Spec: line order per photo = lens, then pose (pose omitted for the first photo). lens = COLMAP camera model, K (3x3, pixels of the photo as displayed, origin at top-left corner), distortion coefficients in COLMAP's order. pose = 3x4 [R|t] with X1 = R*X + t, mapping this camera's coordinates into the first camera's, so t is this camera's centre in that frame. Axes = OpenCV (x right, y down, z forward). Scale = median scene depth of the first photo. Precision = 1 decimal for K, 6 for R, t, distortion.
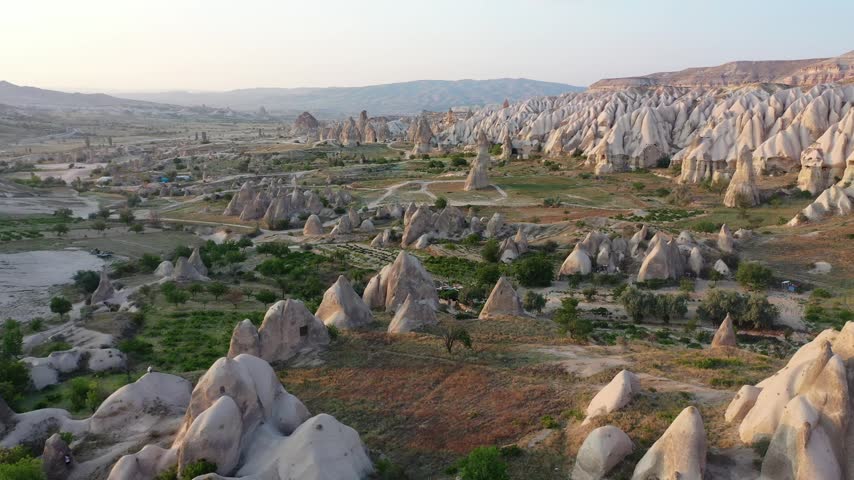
lens RADIAL K [[681.5, 0, 426.4], [0, 681.5, 243.2], [0, 0, 1]] dist [0.003500, -0.011556]
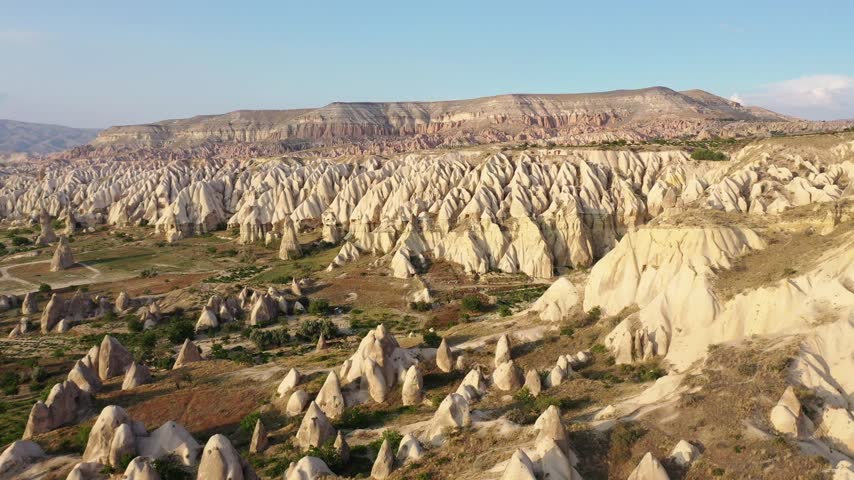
lens RADIAL K [[681.5, 0, 426.5], [0, 681.5, 240.3], [0, 0, 1]] dist [0.003500, -0.011556]
pose [[0.774630, -0.112030, 0.622413, -0.178820], [0.149303, 0.988760, -0.007846, -0.034425], [-0.614538, 0.099006, 0.782650, -0.256775]]
